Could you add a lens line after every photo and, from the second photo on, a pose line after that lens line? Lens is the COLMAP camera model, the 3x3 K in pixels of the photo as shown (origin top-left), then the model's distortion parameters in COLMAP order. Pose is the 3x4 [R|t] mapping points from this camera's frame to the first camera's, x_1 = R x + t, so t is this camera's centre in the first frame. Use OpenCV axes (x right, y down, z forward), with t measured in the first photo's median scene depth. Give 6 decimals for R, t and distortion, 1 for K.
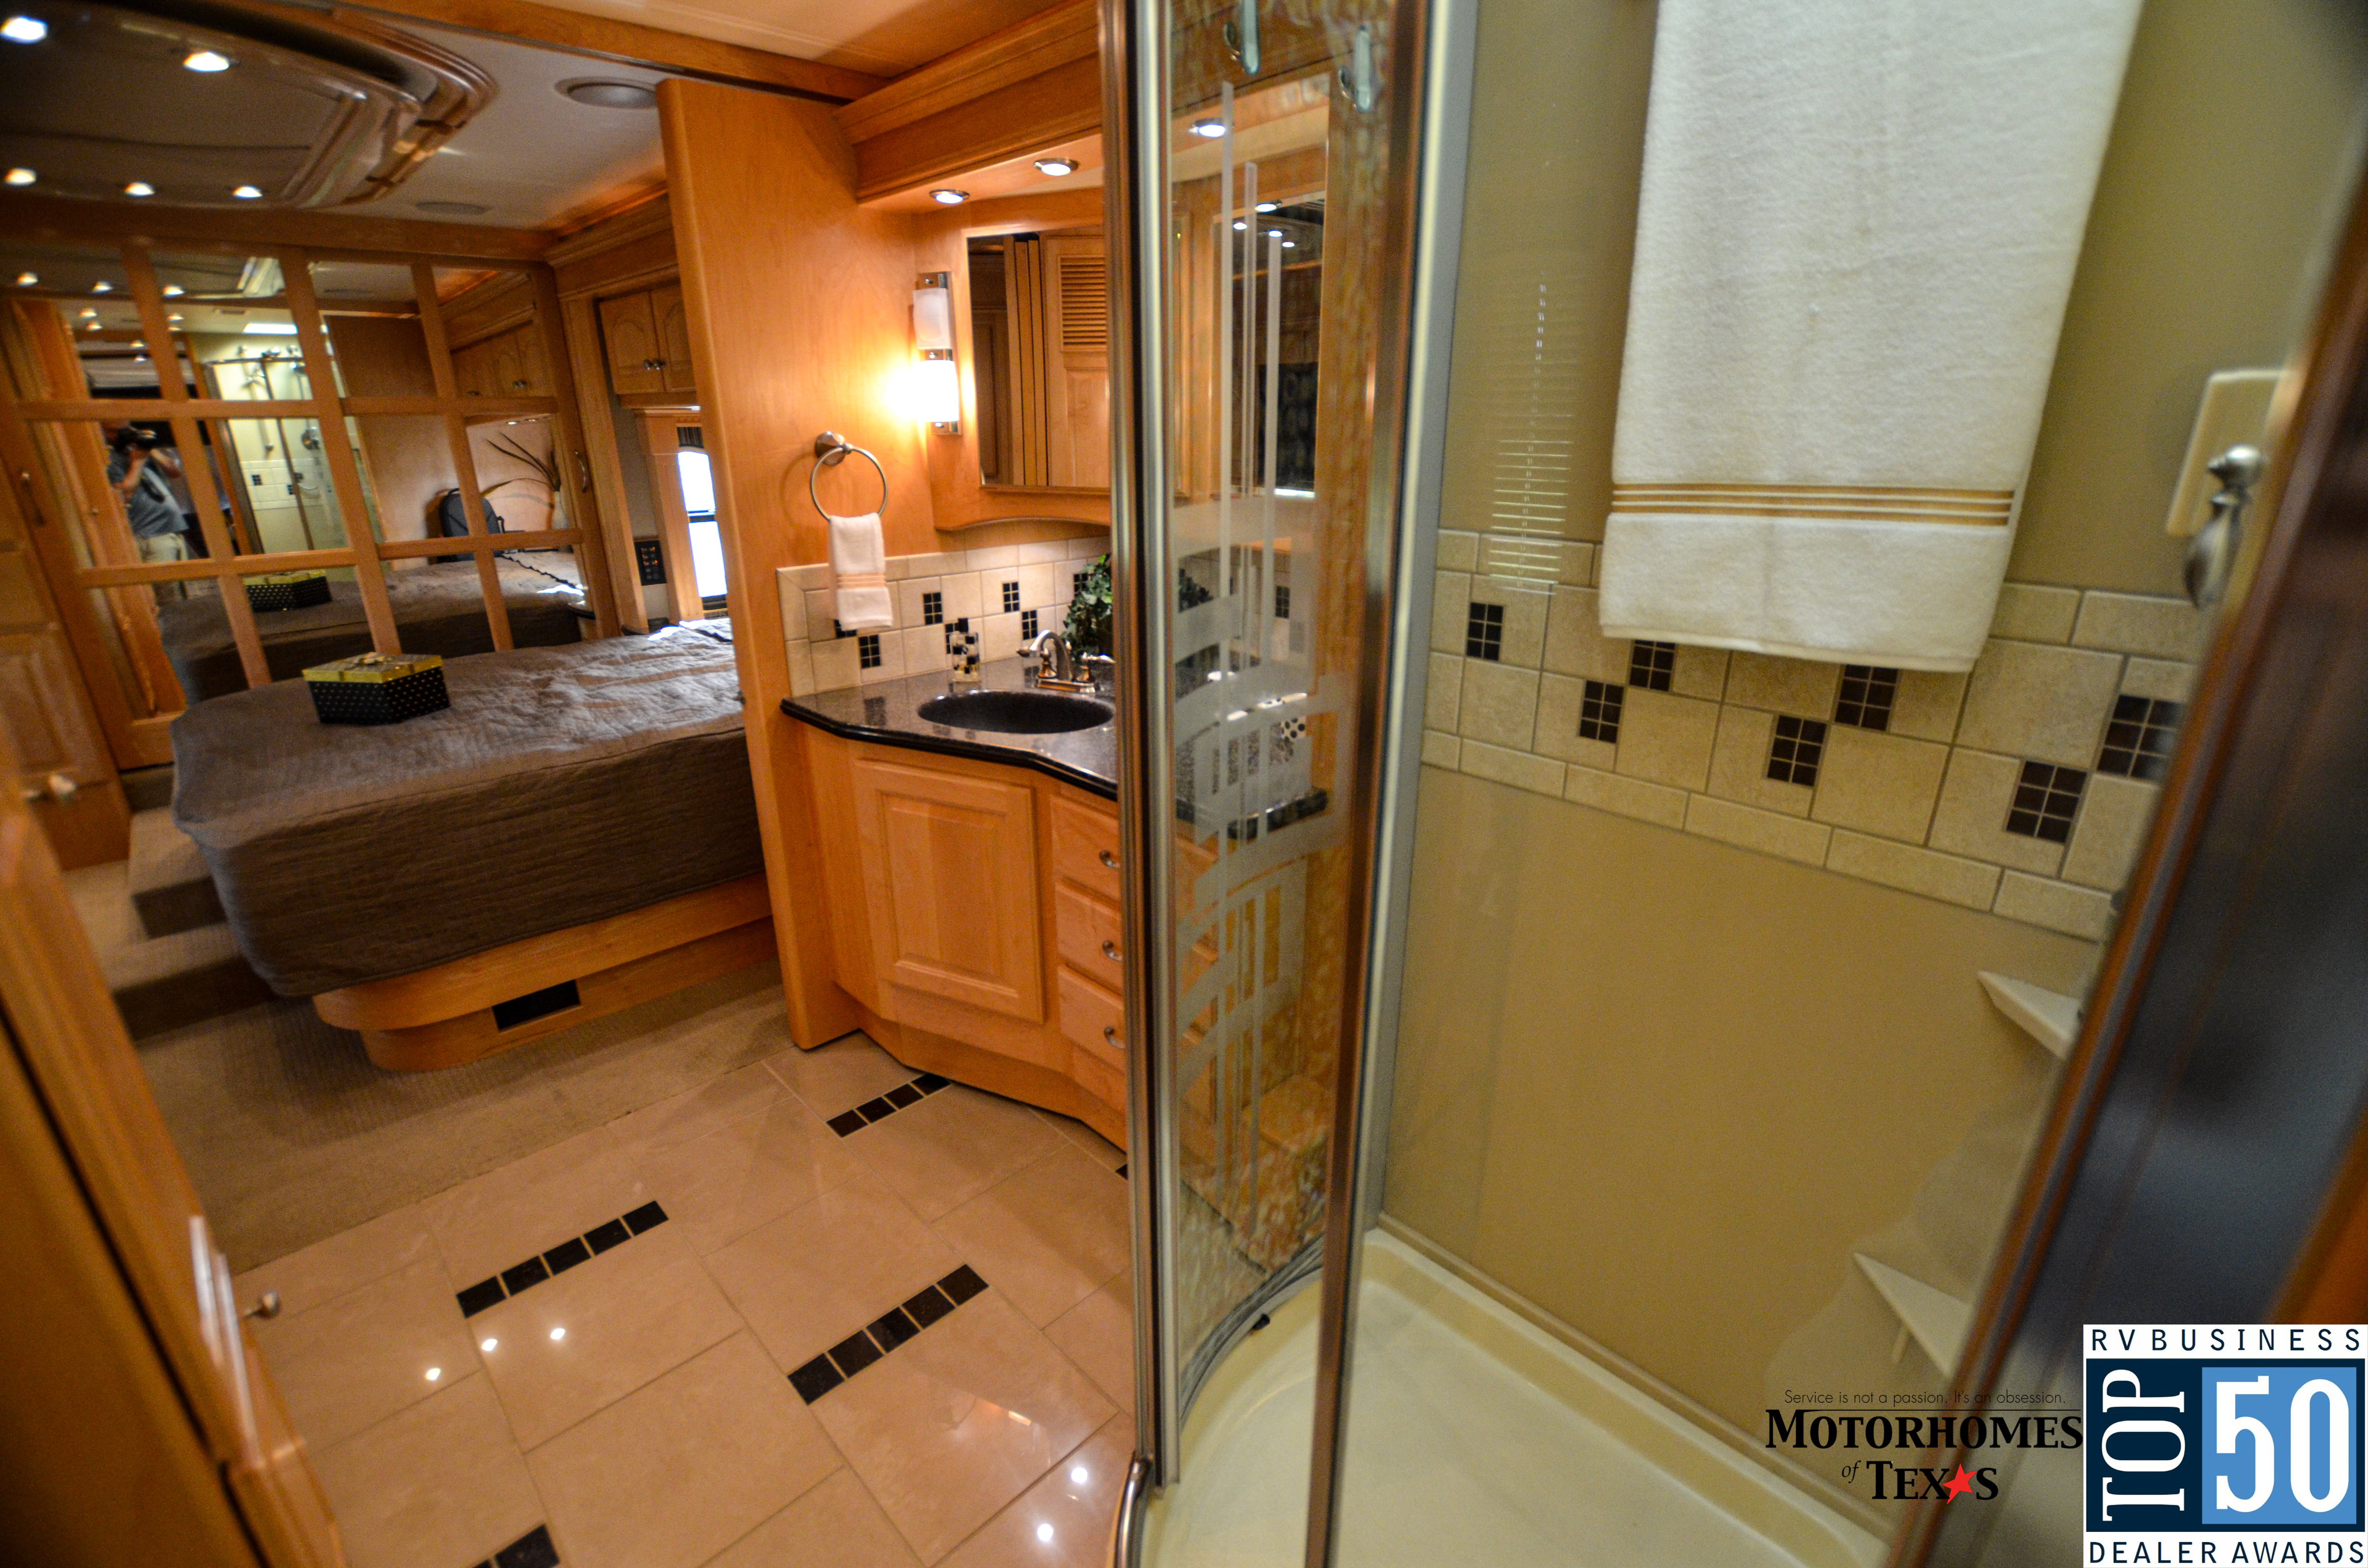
lens RADIAL K [[995.4, 0, 1184.0], [0, 995.4, 784.0], [0, 0, 1]] dist [-0.000652, -0.031231]
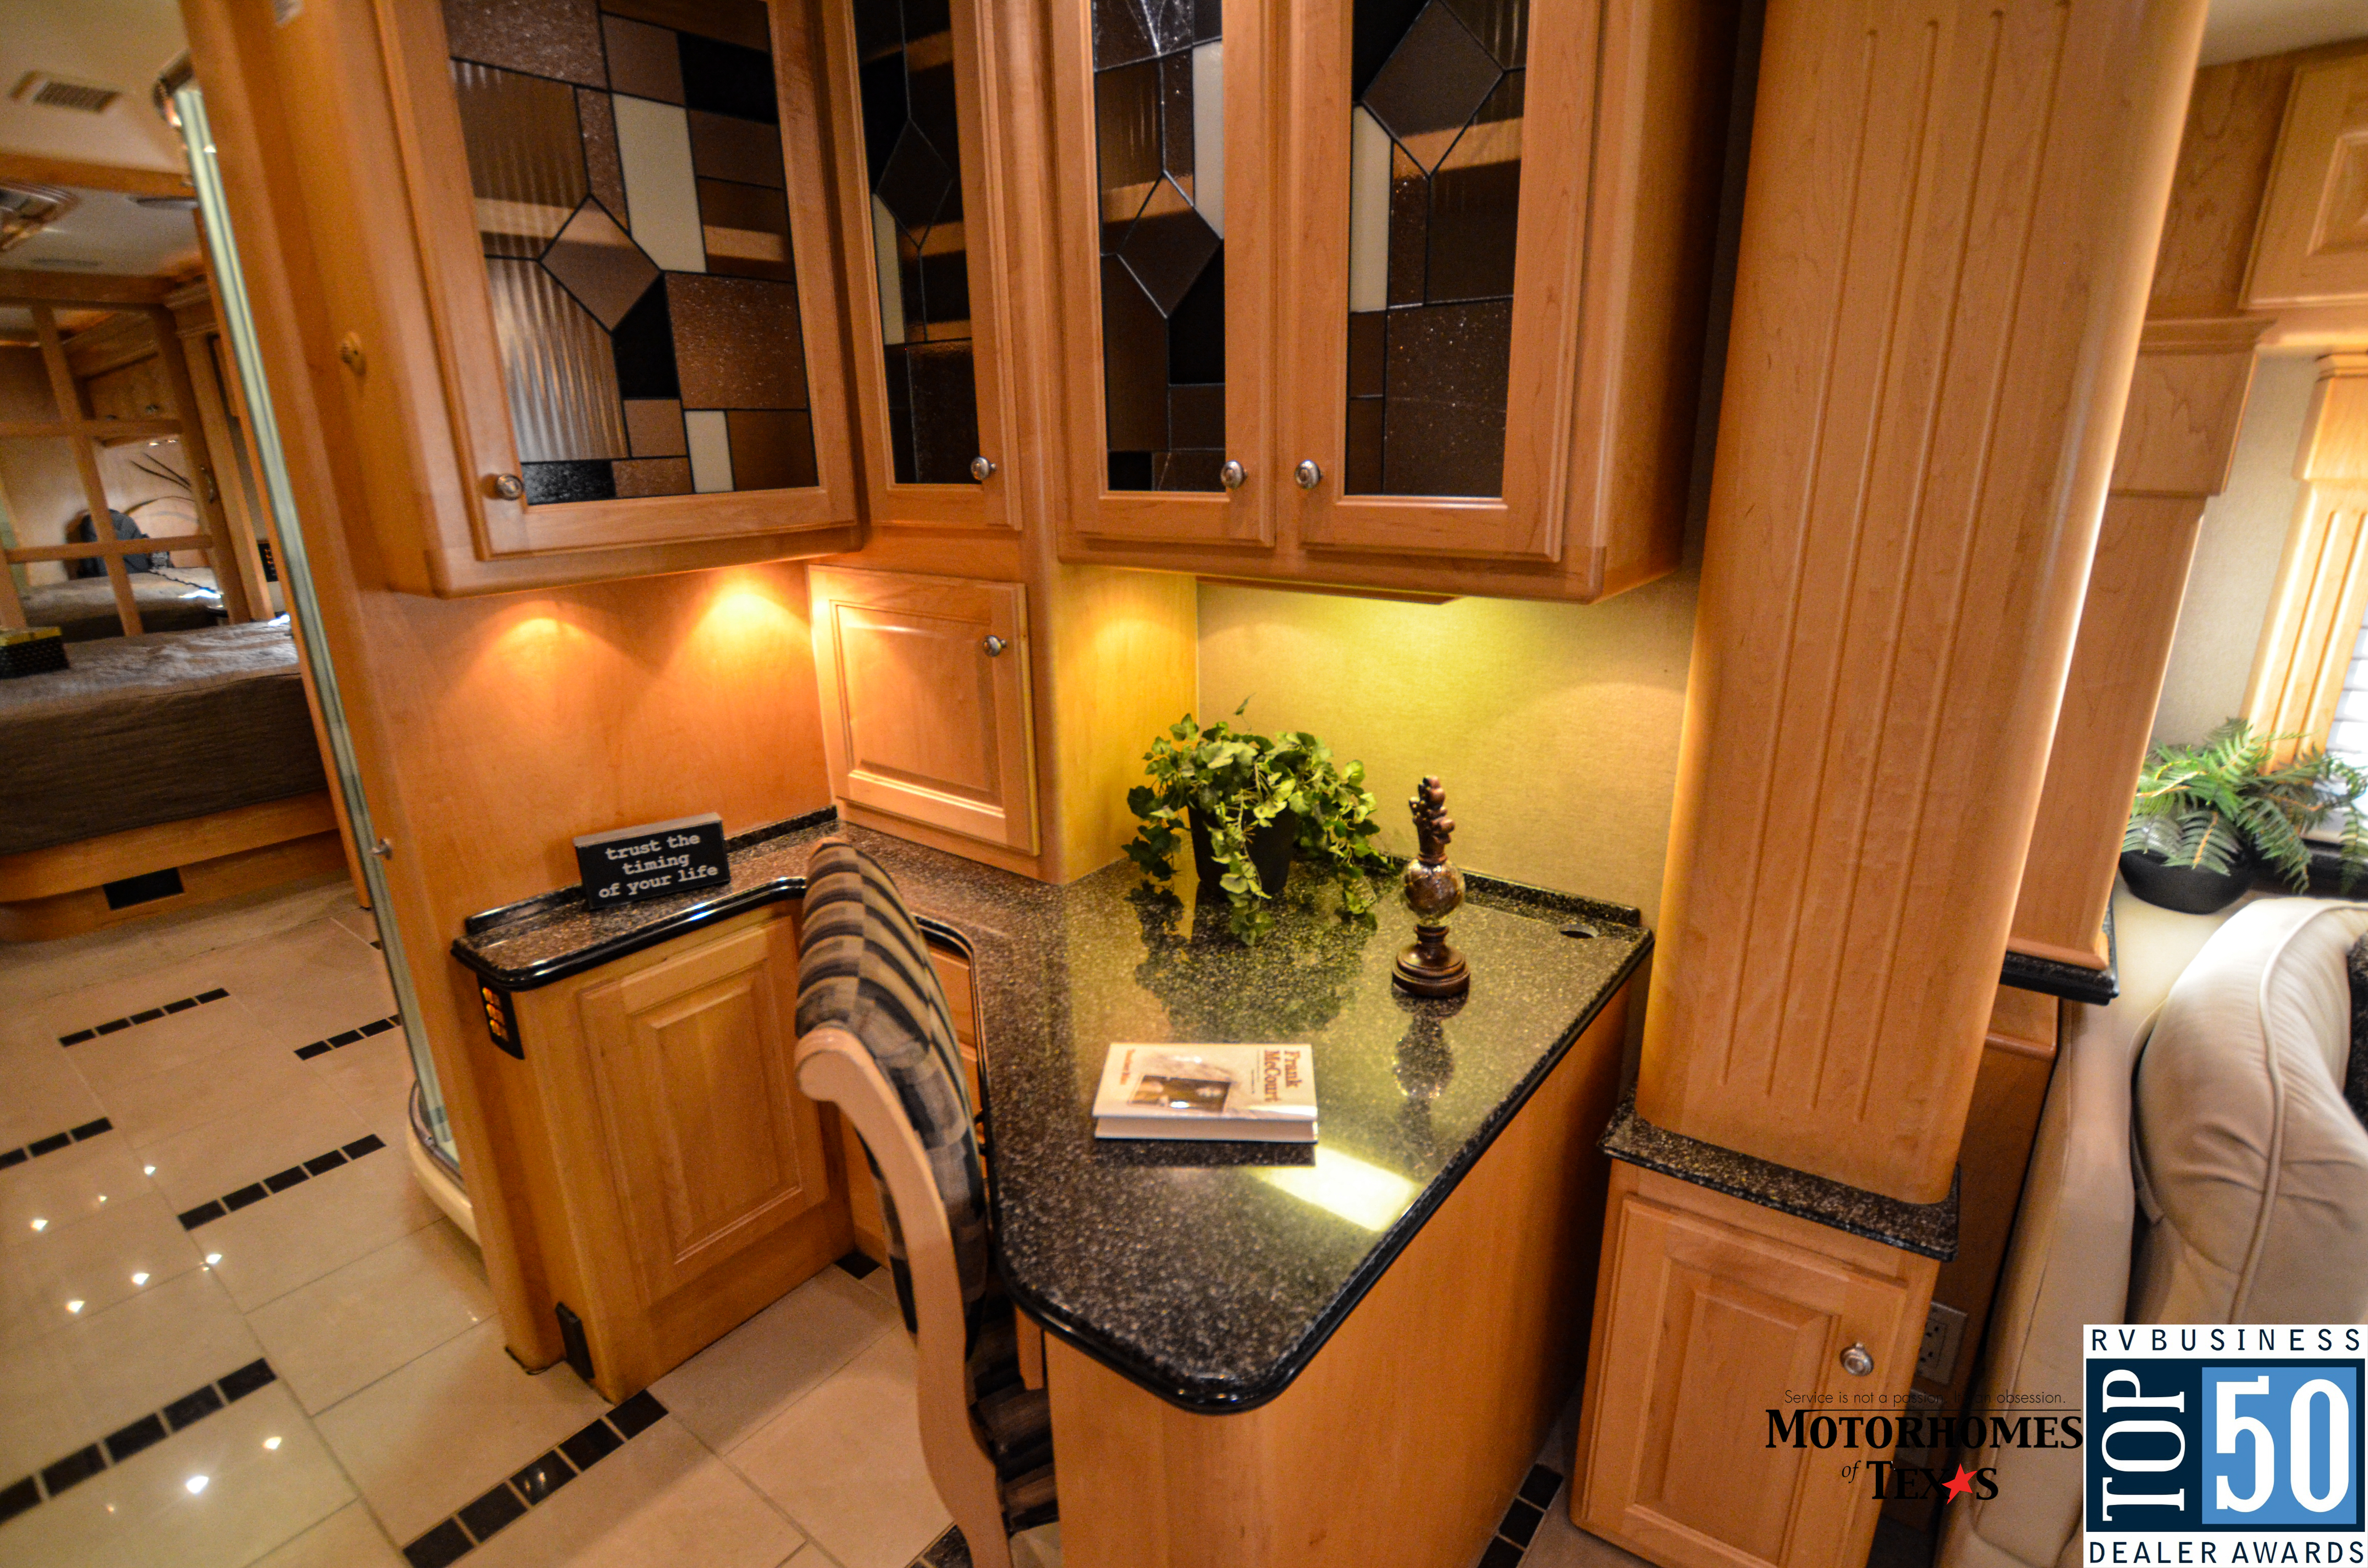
lens RADIAL K [[1070.5, 0, 1184.0], [0, 1070.5, 784.0], [0, 0, 1]] dist [-0.033101, -0.000149]
pose [[0.986785, -0.054128, 0.152726, 0.383104], [0.059465, 0.997761, -0.030597, 0.167940], [-0.150728, 0.039274, 0.987795, -0.427219]]
